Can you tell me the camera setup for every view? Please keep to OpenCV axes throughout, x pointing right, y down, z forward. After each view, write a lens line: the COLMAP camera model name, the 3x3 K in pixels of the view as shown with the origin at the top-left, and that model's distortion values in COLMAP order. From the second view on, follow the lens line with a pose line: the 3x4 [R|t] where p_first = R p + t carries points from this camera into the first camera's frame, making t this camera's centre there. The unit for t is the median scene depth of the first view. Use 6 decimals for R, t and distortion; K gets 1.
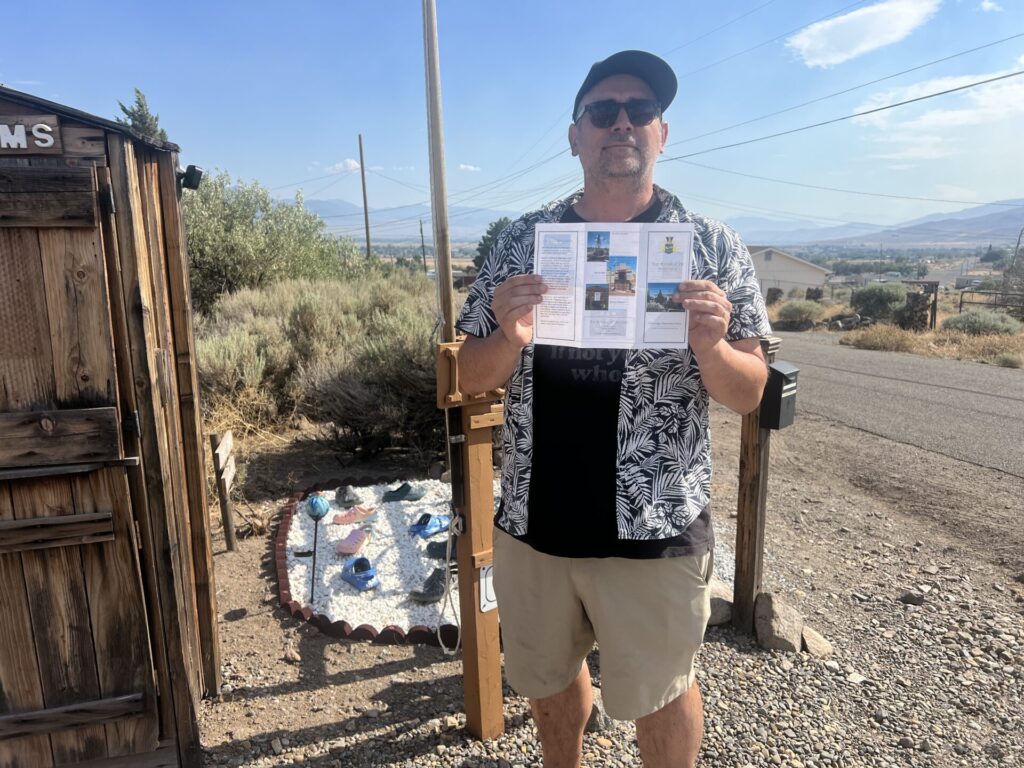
lens RADIAL K [[773.1, 0, 512.0], [0, 773.1, 384.0], [0, 0, 1]] dist [0.034896, -0.054382]
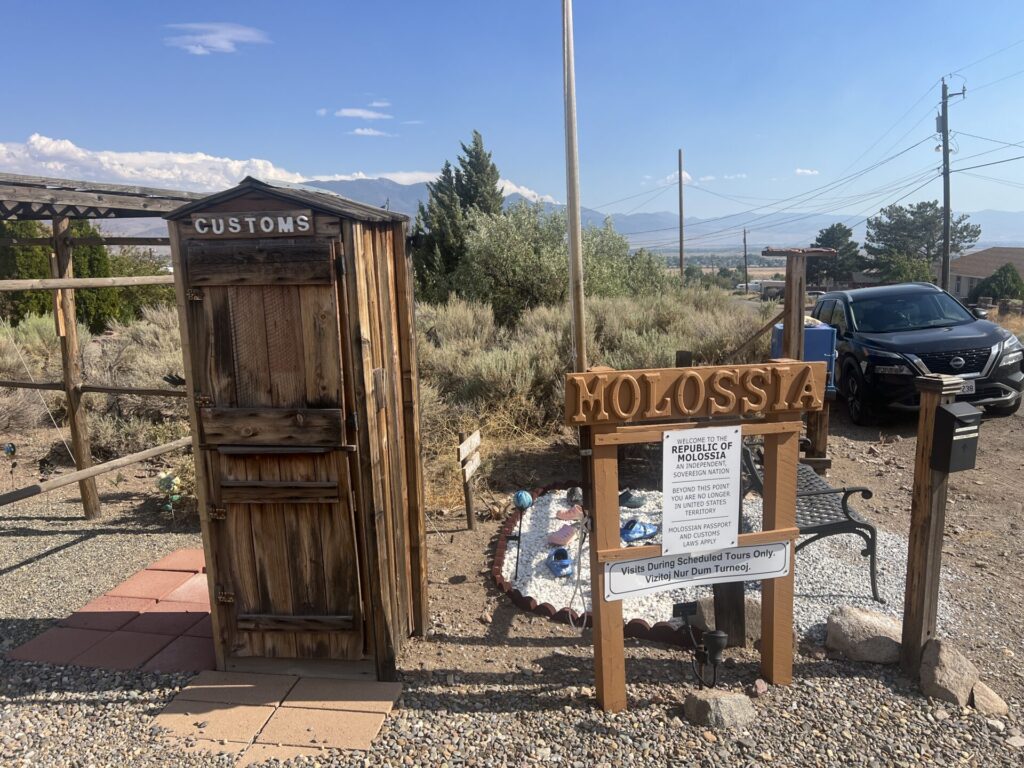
lens RADIAL K [[773.1, 0, 512.0], [0, 773.1, 384.0], [0, 0, 1]] dist [0.034896, -0.054382]
pose [[0.913278, 0.050332, -0.404216, 0.259094], [-0.054760, 0.998499, 0.000606, -0.025510], [0.403640, 0.021581, 0.914663, -0.128645]]
